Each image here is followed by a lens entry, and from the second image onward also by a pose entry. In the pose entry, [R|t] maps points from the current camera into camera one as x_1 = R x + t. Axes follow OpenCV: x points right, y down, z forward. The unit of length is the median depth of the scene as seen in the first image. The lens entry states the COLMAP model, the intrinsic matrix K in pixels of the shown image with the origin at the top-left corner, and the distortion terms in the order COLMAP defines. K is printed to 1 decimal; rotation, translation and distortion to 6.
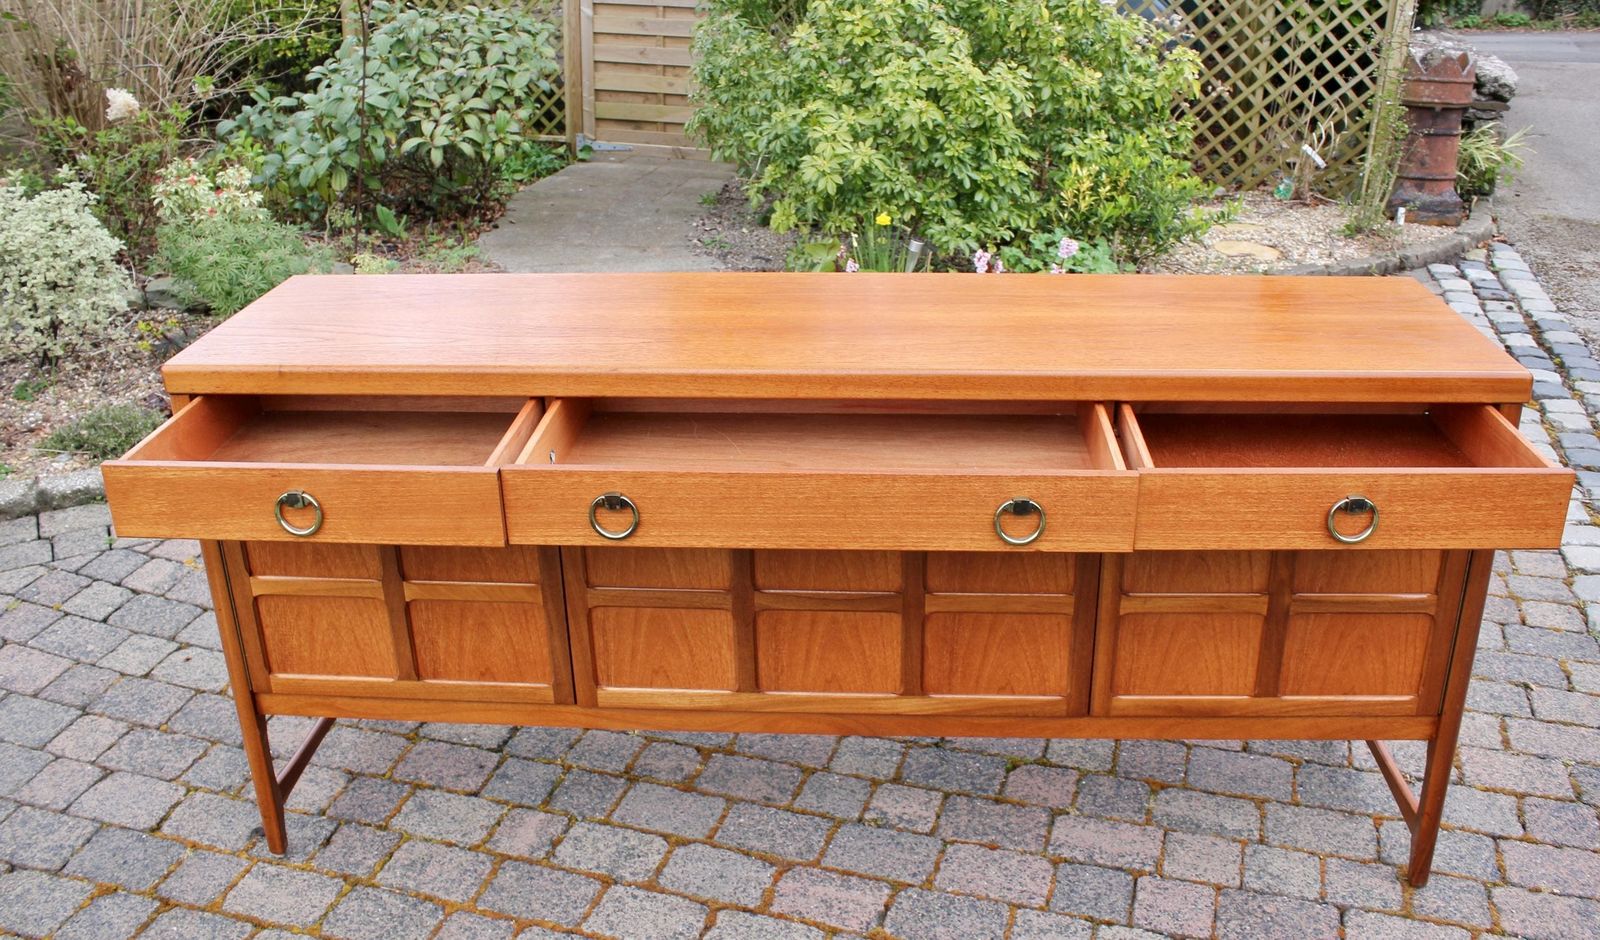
lens RADIAL K [[1343.1, 0, 797.8], [0, 1343.1, 428.6], [0, 0, 1]] dist [-0.137373, 0.096646]
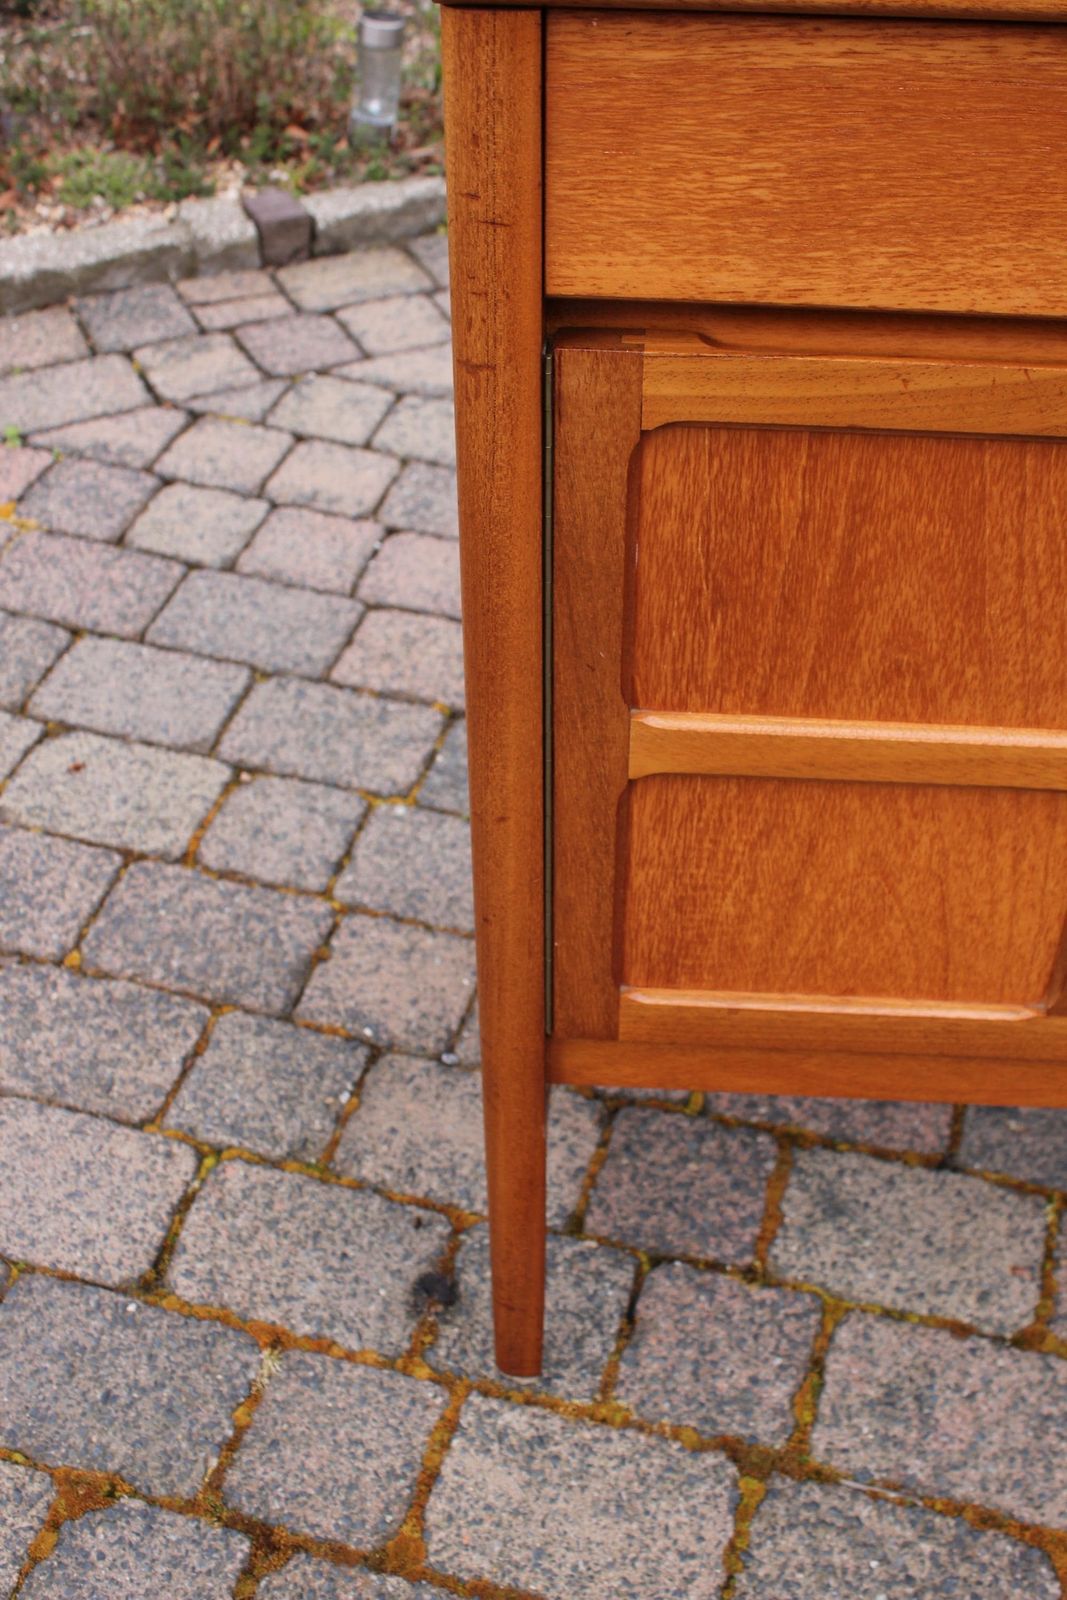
lens RADIAL K [[1738.8, 0, 545.7], [0, 1738.8, 790.2], [0, 0, 1]] dist [-0.087700, 0.000000]
pose [[0.999822, 0.013180, 0.013483, -0.358550], [-0.016728, 0.949992, 0.311825, 0.008136], [-0.008699, -0.311995, 0.950044, 0.516668]]
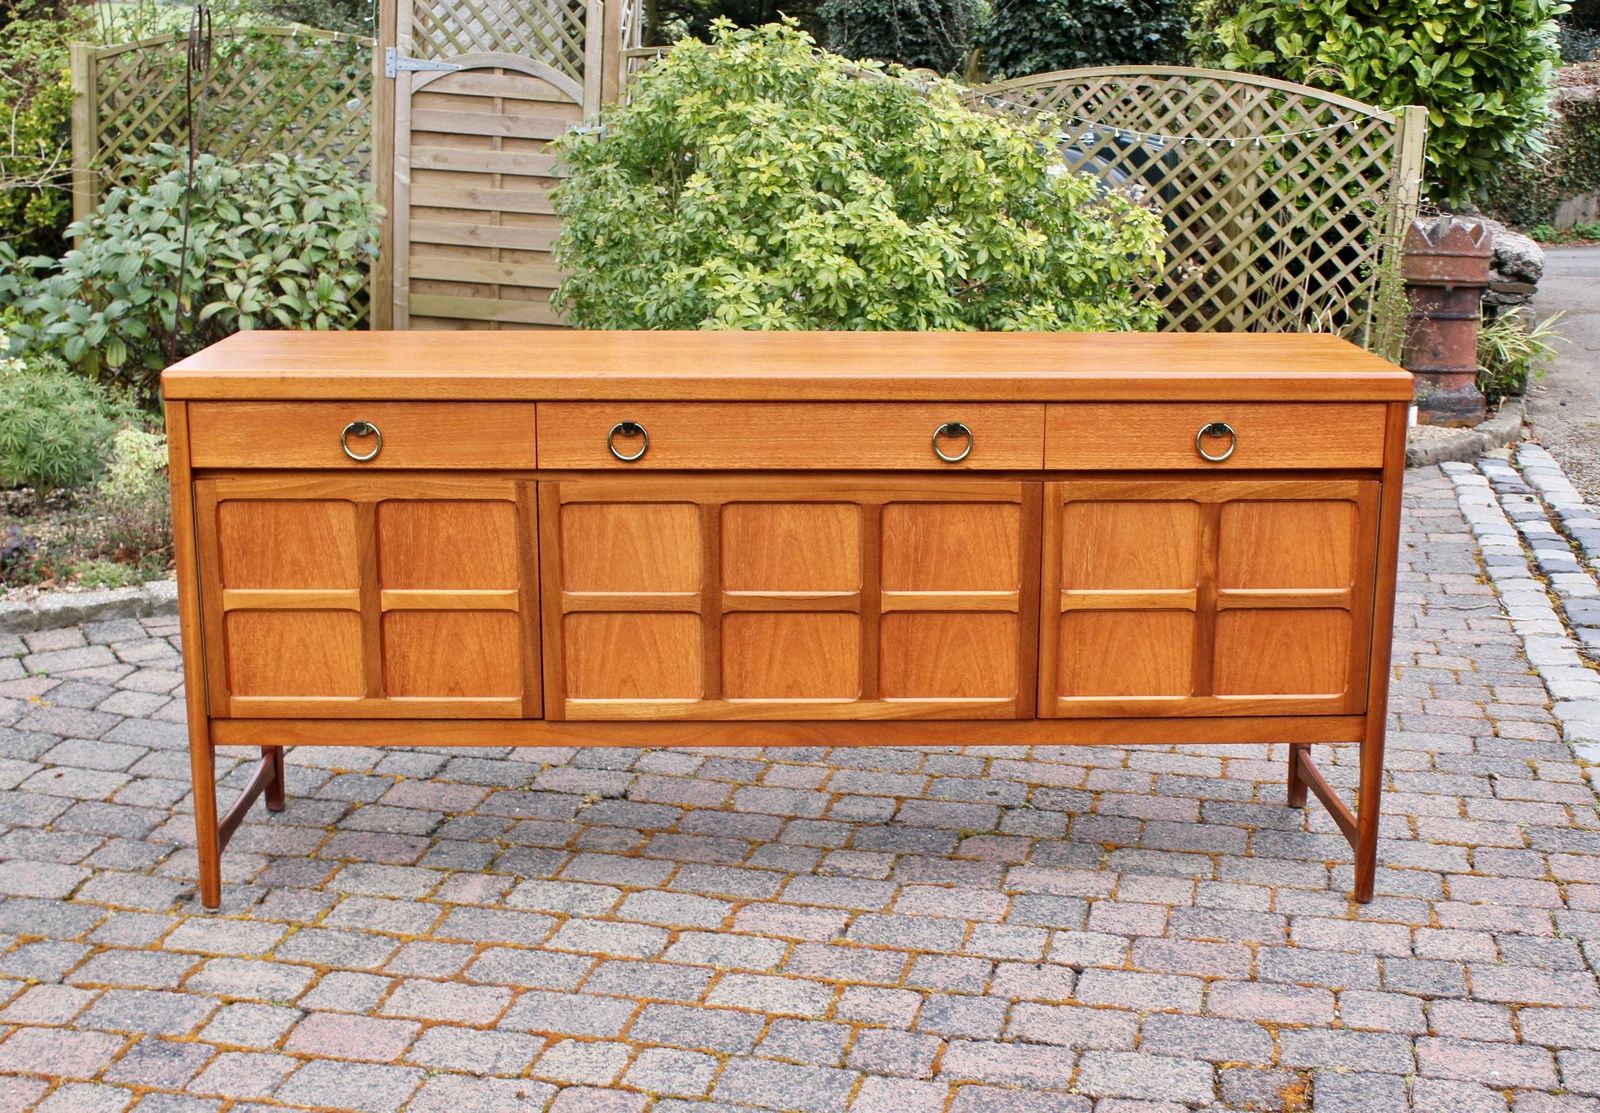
lens RADIAL K [[1990.1, 0, 806.5], [0, 1990.1, 557.0], [0, 0, 1]] dist [-0.069190, 0.000000]
pose [[0.995769, 0.002628, 0.091855, -0.087647], [0.011062, 0.988895, -0.148205, 0.260165], [-0.091225, 0.148594, 0.984682, -0.451881]]
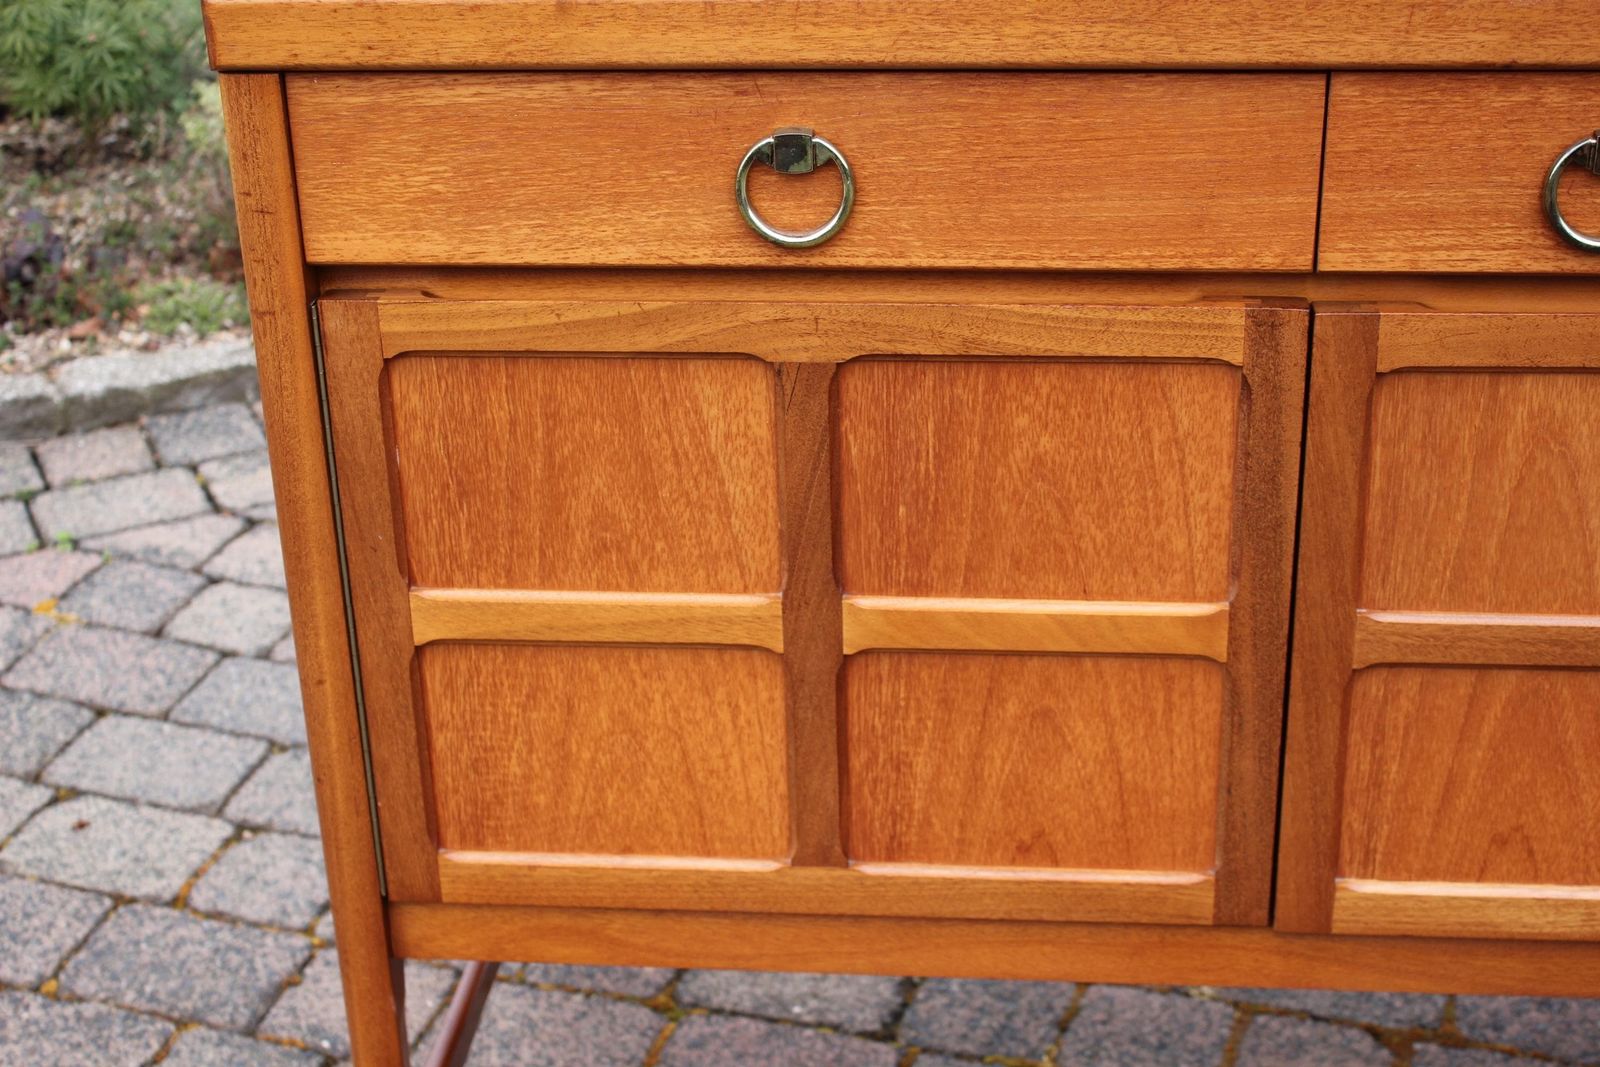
lens RADIAL K [[2324.0, 0, 808.7], [0, 2324.0, 546.3], [0, 0, 1]] dist [-0.028339, 0.000000]
pose [[0.999697, 0.002061, -0.024512, -0.234259], [-0.000964, 0.999002, 0.044663, 0.057353], [0.024579, -0.044626, 0.998701, 0.281030]]
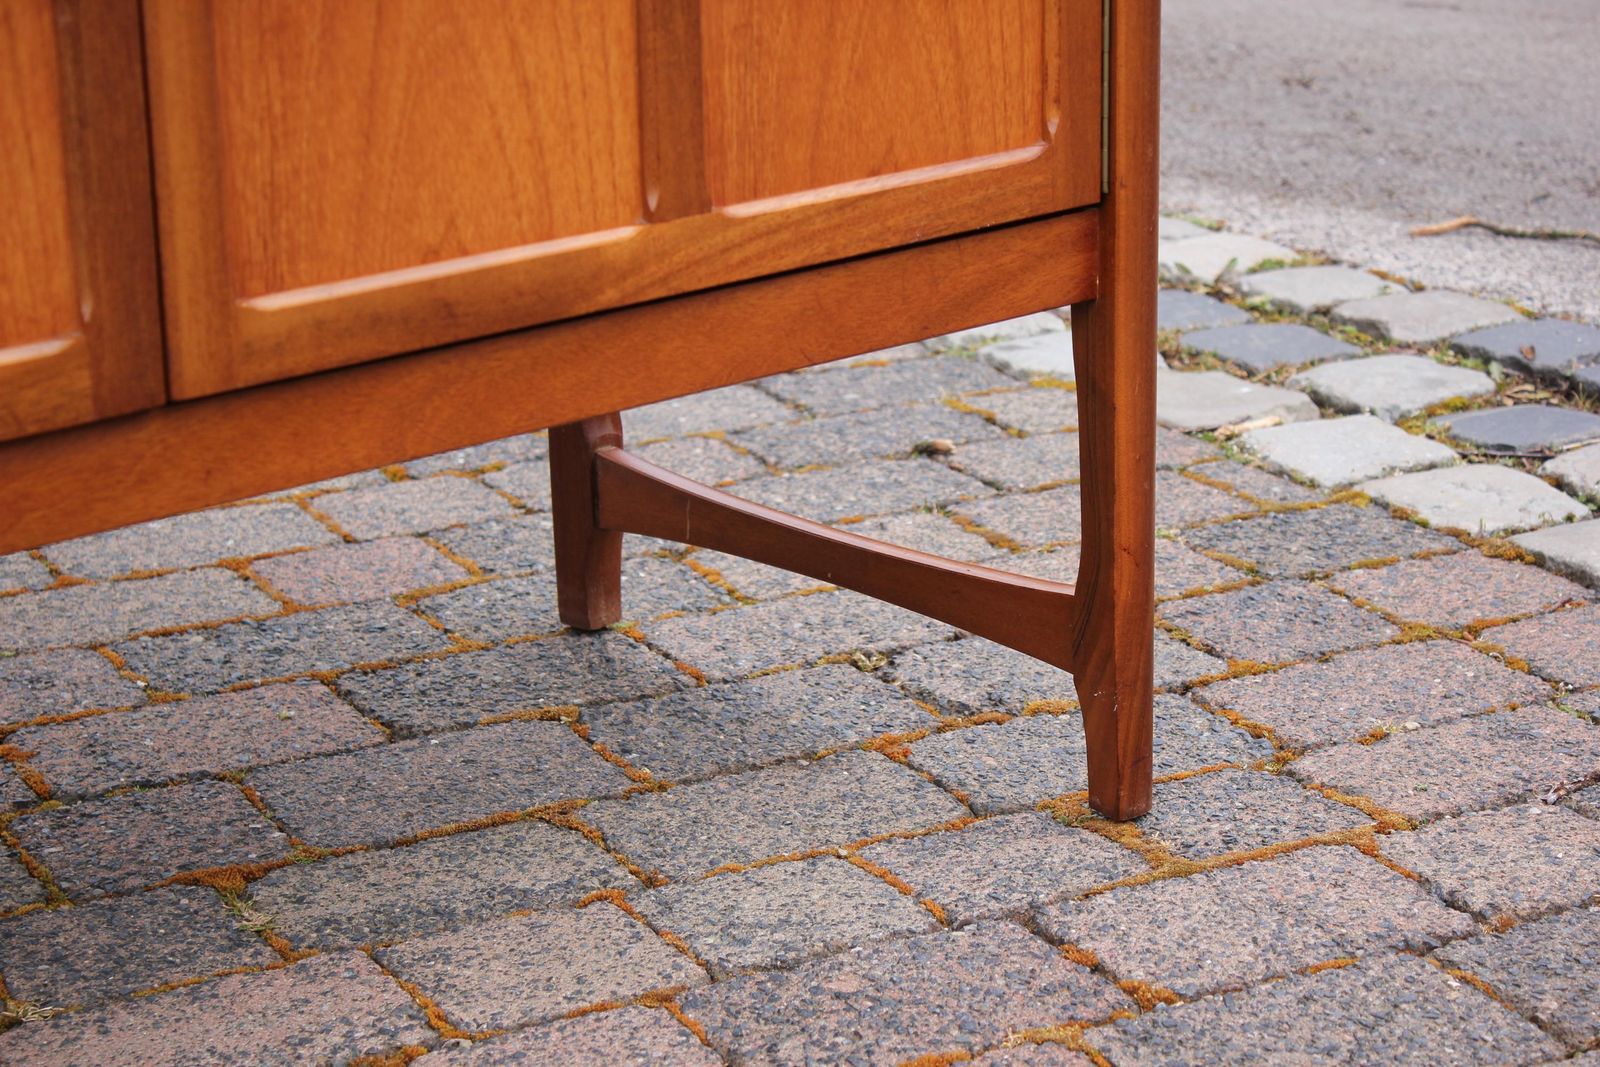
lens RADIAL K [[3601.0, 0, 799.7], [0, 3601.0, 540.9], [0, 0, 1]] dist [0.059272, 0.000000]
pose [[0.692737, -0.193704, 0.694690, -0.153580], [0.270294, 0.962777, -0.001078, 0.223528], [-0.668623, 0.188517, 0.719309, 0.336548]]
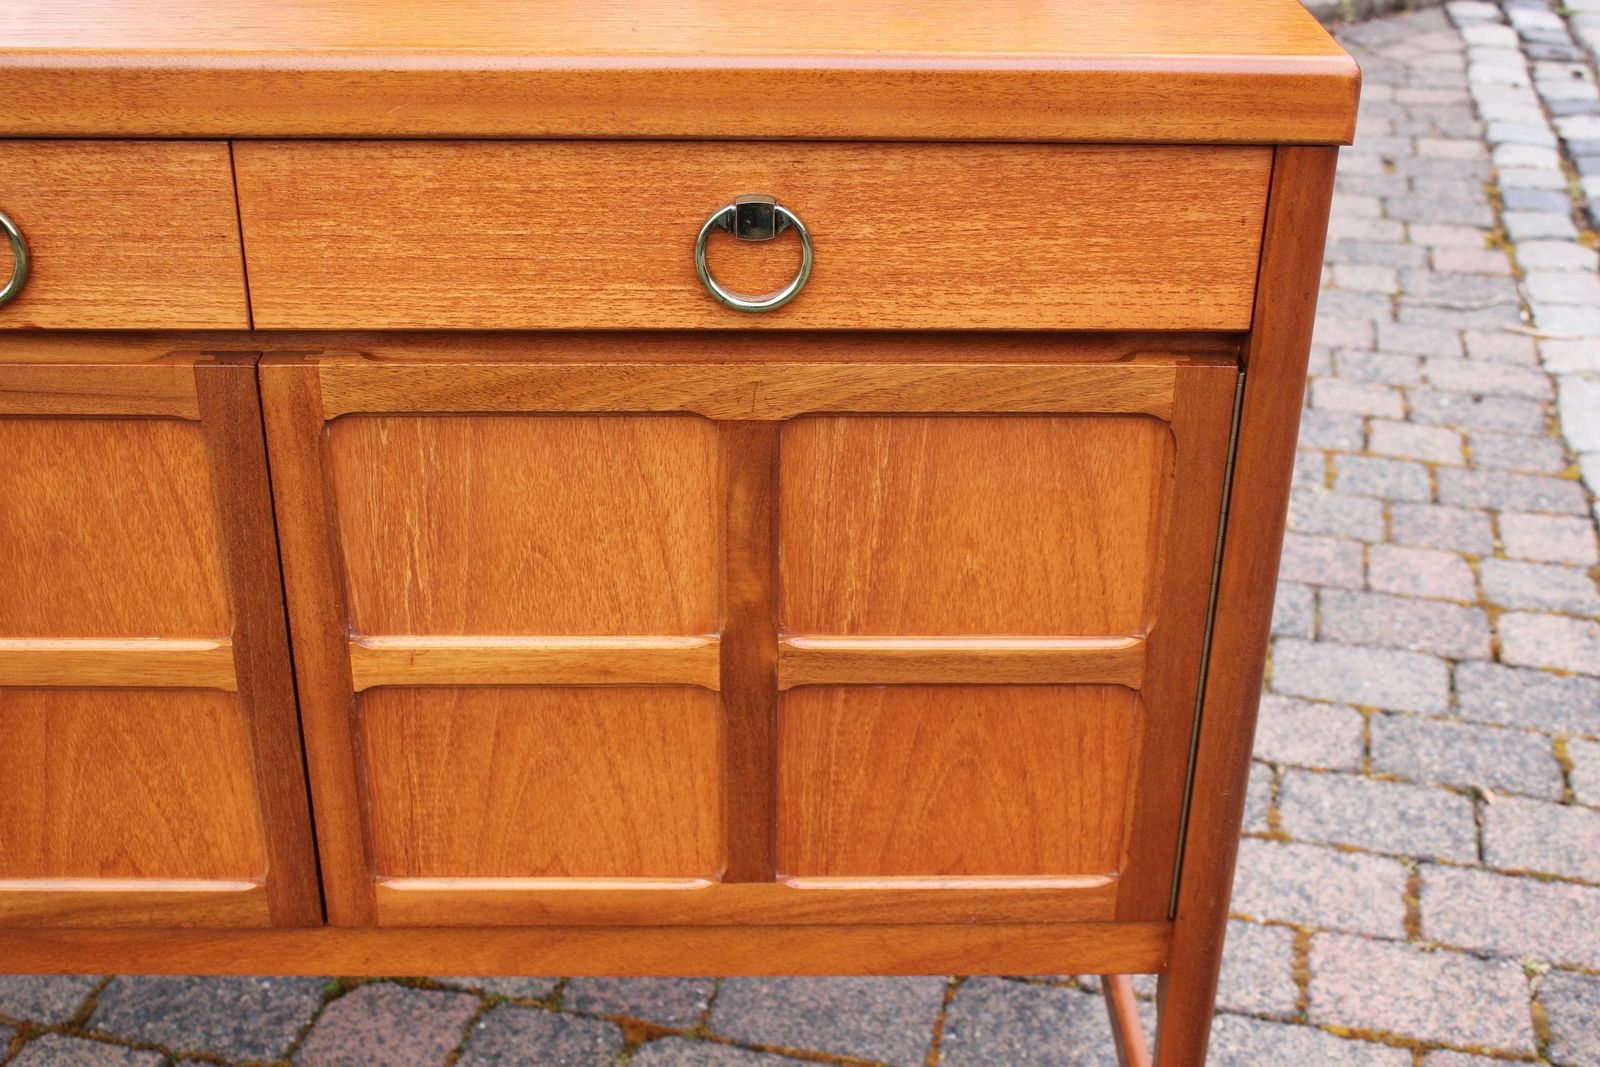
lens RADIAL K [[2019.3, 0, 792.8], [0, 2019.3, 535.8], [0, 0, 1]] dist [-0.052247, 0.000000]
pose [[0.995297, -0.010001, 0.096357, 0.246315], [-0.000727, 0.993858, 0.110658, 0.020525], [-0.096872, -0.110207, 0.989177, 0.304375]]
